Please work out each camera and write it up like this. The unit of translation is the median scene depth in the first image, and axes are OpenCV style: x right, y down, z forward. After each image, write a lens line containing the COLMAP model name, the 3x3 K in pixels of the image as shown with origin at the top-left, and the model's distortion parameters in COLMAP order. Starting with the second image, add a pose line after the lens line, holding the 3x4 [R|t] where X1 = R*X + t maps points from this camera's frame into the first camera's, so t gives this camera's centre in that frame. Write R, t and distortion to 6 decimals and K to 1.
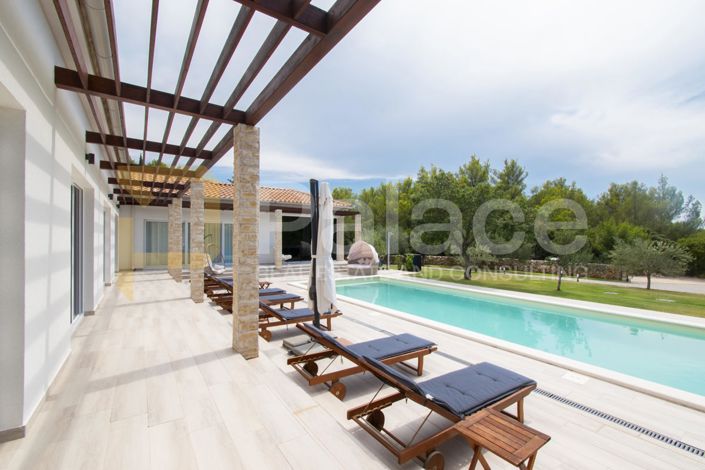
lens RADIAL K [[304.0, 0, 352.5], [0, 304.0, 235.0], [0, 0, 1]] dist [-0.001873, -0.000186]
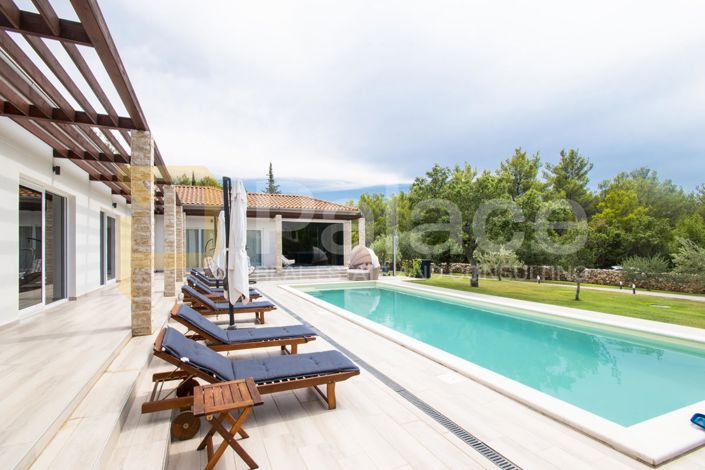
lens RADIAL K [[320.7, 0, 352.0], [0, 320.7, 247.8], [0, 0, 1]] dist [0.002109, -0.000193]
pose [[0.972616, -0.008794, -0.232252, 0.234922], [0.008569, 0.999961, -0.001976, 0.029769], [0.232261, -0.000068, 0.972654, 0.004088]]
